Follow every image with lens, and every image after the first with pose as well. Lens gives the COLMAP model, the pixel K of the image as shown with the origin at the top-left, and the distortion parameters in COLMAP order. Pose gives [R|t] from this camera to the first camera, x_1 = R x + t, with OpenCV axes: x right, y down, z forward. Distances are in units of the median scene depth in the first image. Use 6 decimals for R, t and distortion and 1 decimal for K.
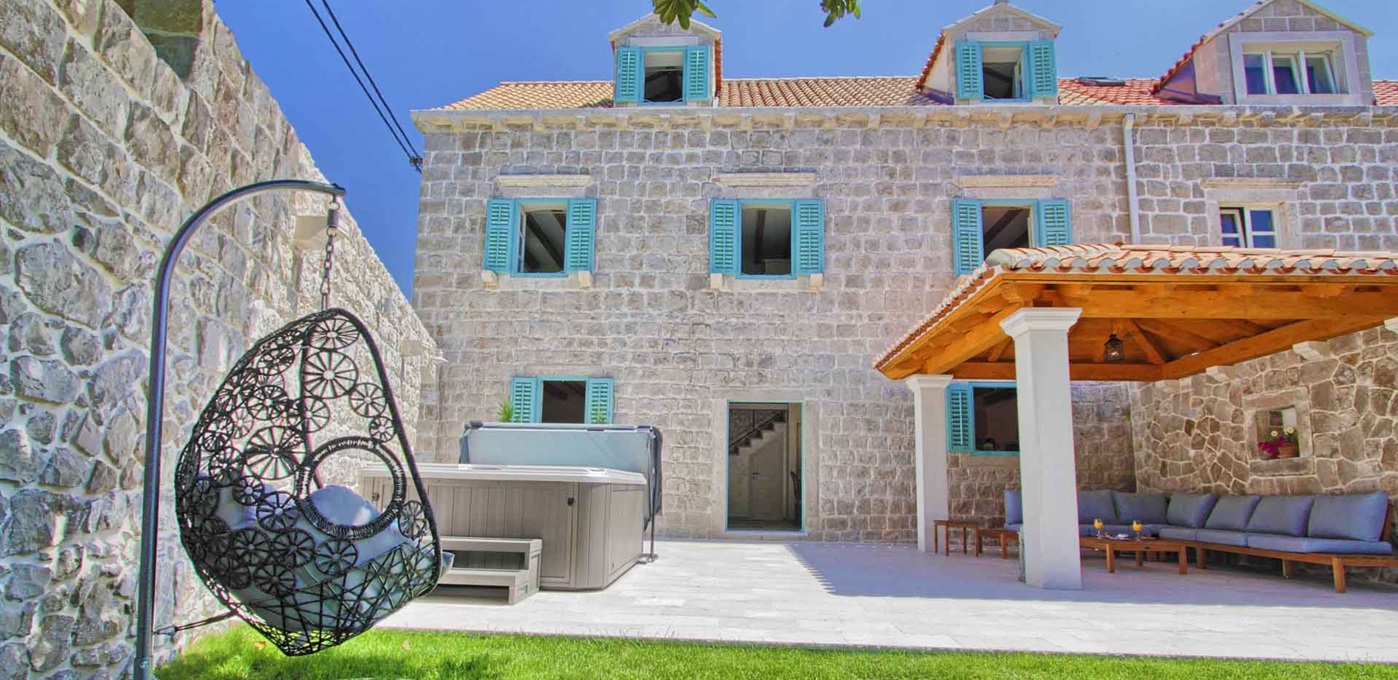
lens RADIAL K [[645.3, 0, 639.5], [0, 645.3, 406.3], [0, 0, 1]] dist [-0.014286, 0.001272]
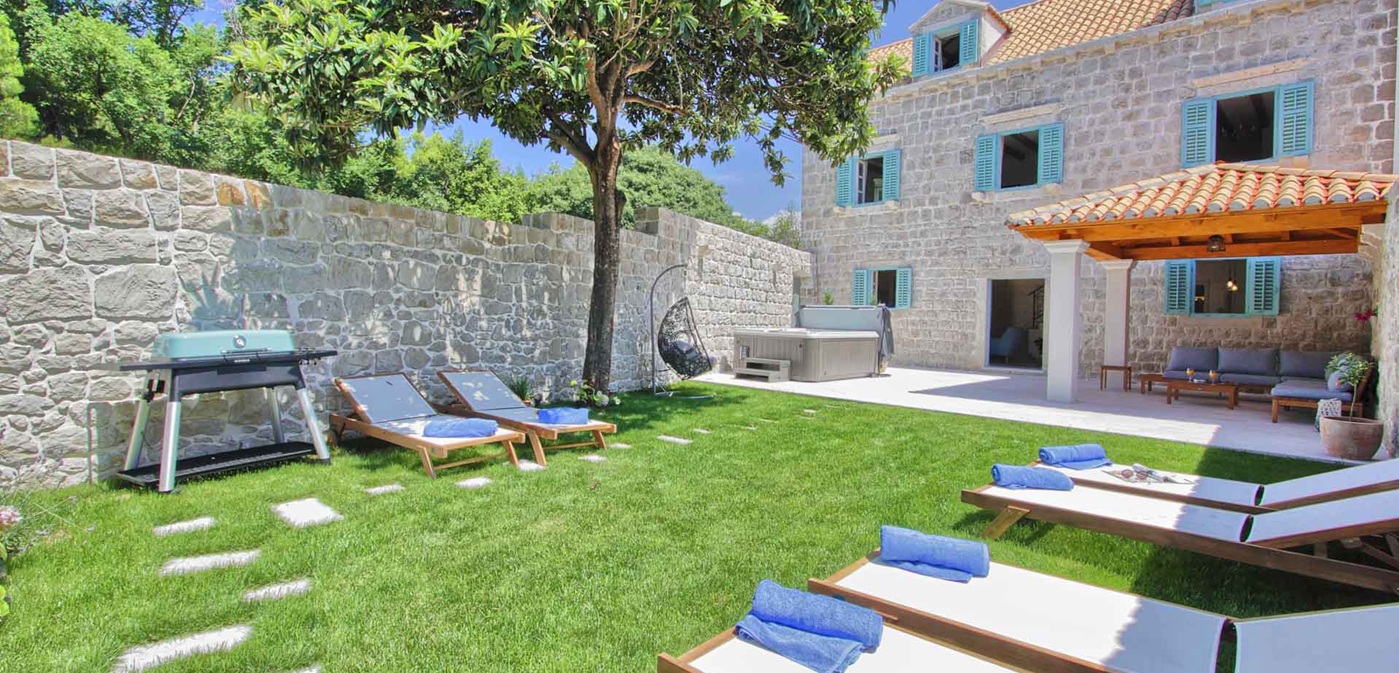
lens RADIAL K [[673.9, 0, 688.9], [0, 673.9, 336.9], [0, 0, 1]] dist [-0.011598, 0.000504]
pose [[0.745057, 0.019266, -0.666722, 0.635173], [0.078839, 0.990032, 0.116711, -0.108025], [0.662325, -0.139520, 0.736111, -0.572672]]
